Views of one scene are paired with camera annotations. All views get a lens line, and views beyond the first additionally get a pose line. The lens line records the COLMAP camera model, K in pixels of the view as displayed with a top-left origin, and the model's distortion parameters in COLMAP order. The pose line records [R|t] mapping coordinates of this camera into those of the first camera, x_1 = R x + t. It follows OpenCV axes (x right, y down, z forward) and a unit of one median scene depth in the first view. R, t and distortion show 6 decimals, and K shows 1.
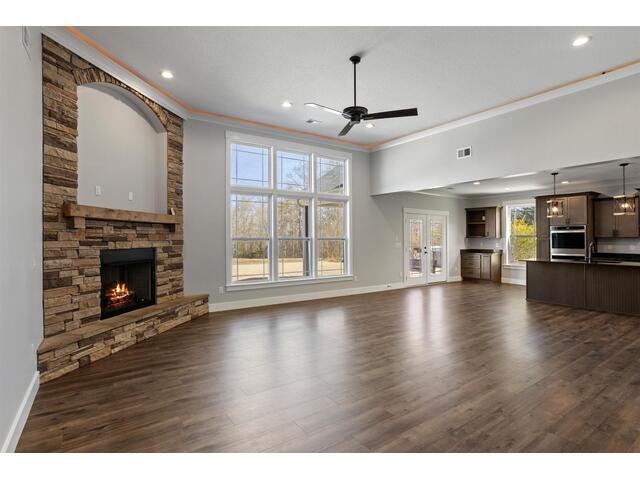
lens RADIAL K [[330.8, 0, 320.2], [0, 330.8, 238.3], [0, 0, 1]] dist [-0.006074, 0.001340]
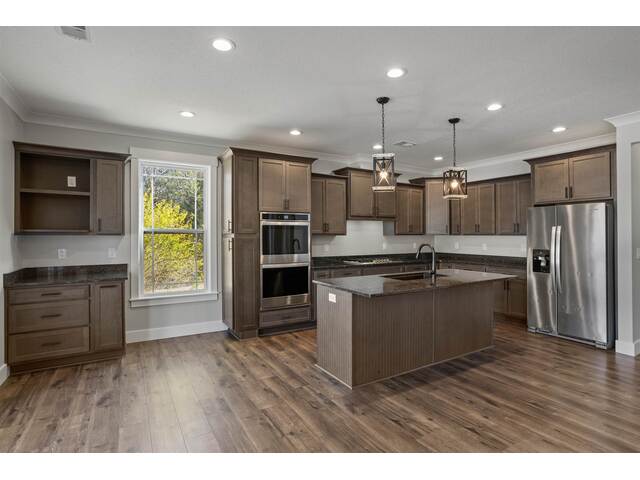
lens RADIAL K [[330.8, 0, 317.9], [0, 330.8, 235.6], [0, 0, 1]] dist [-0.006074, 0.001340]
pose [[0.062675, 0.000145, 0.998034, 0.229435], [0.003986, 0.999992, -0.000396, 0.000837], [-0.998026, 0.004003, 0.062674, 1.089044]]
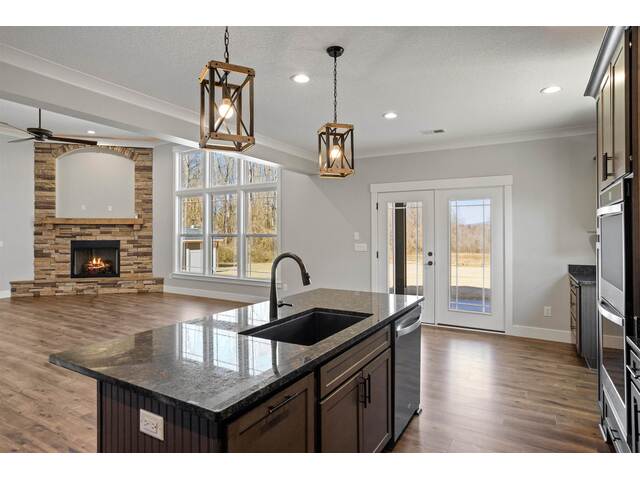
lens RADIAL K [[369.4, 0, 317.1], [0, 369.4, 234.0], [0, 0, 1]] dist [-0.005334, 0.005050]
pose [[0.419305, 0.002758, -0.907841, 1.085723], [-0.001870, 0.999996, 0.002175, -0.005292], [0.907843, 0.000786, 0.419309, 0.834689]]
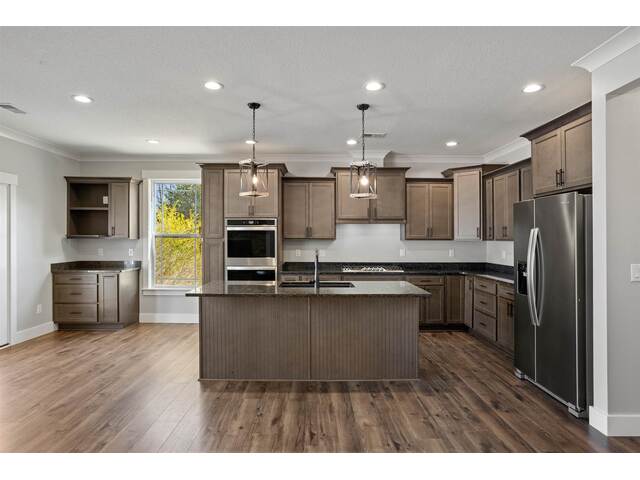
lens RADIAL K [[369.4, 0, 318.6], [0, 369.4, 238.8], [0, 0, 1]] dist [-0.005334, 0.005050]
pose [[0.562127, 0.005362, 0.827033, 0.324472], [-0.002228, 0.999985, -0.004969, 0.001531], [-0.827048, 0.000951, 0.562131, 0.631250]]
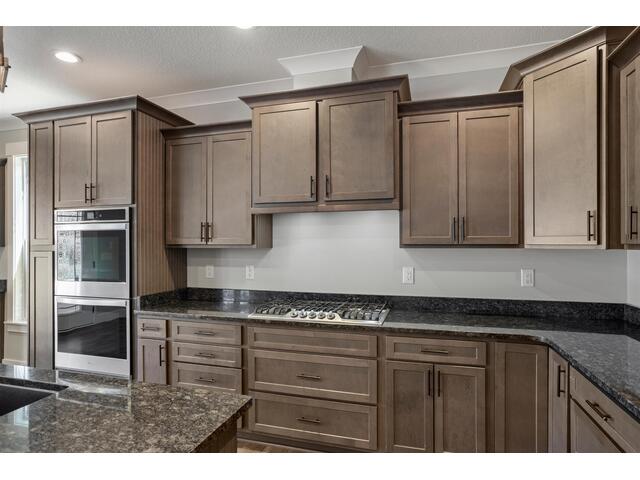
lens RADIAL K [[369.4, 0, 320.1], [0, 369.4, 245.3], [0, 0, 1]] dist [-0.005334, 0.005050]
pose [[0.777507, -0.000400, 0.628874, 0.835453], [0.001956, 0.999996, -0.001783, -0.001984], [-0.628872, 0.002616, 0.777505, 0.706282]]
